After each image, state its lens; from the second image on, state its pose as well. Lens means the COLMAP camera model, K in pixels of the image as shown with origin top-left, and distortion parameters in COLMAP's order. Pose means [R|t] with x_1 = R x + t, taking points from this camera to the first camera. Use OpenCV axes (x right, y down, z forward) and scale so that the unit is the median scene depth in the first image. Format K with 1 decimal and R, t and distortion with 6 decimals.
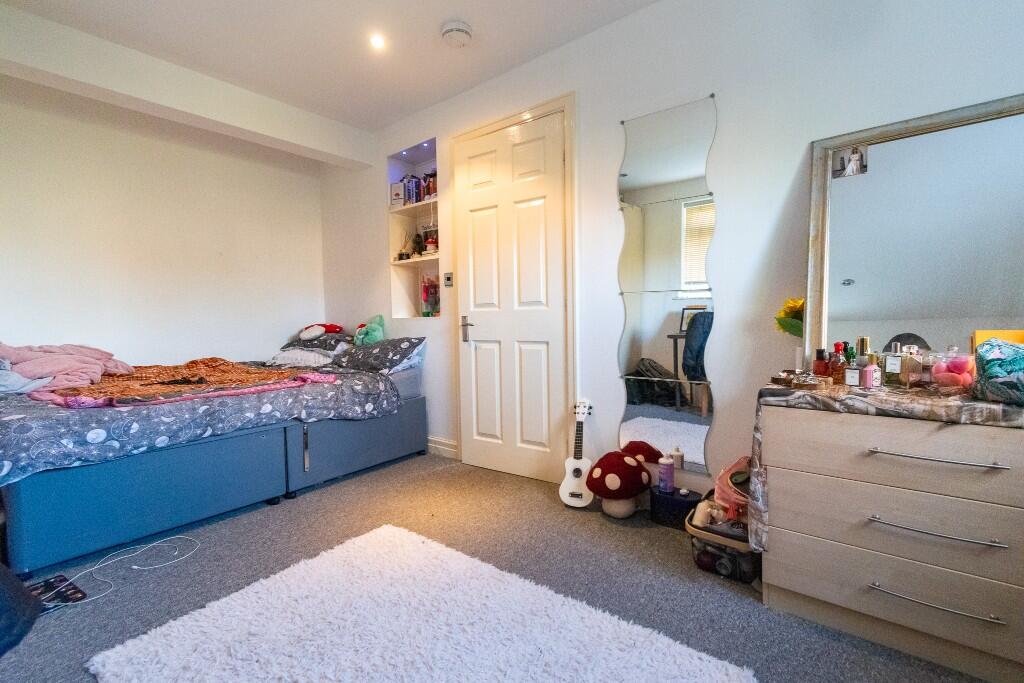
lens RADIAL K [[451.1, 0, 512.0], [0, 451.1, 341.5], [0, 0, 1]] dist [0.002390, -0.000120]
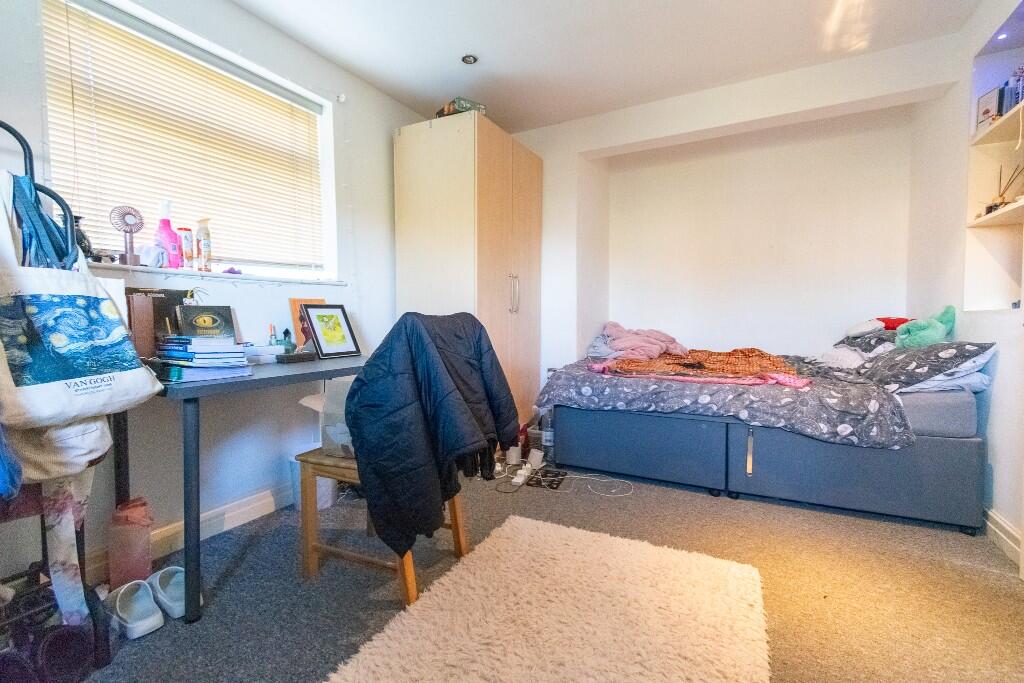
lens RADIAL K [[451.1, 0, 512.0], [0, 451.1, 341.5], [0, 0, 1]] dist [0.002390, -0.000120]
pose [[0.189133, 0.069769, -0.979470, 0.327370], [-0.046758, 0.996981, 0.061988, -0.023372], [0.980838, 0.034074, 0.191824, 0.320335]]
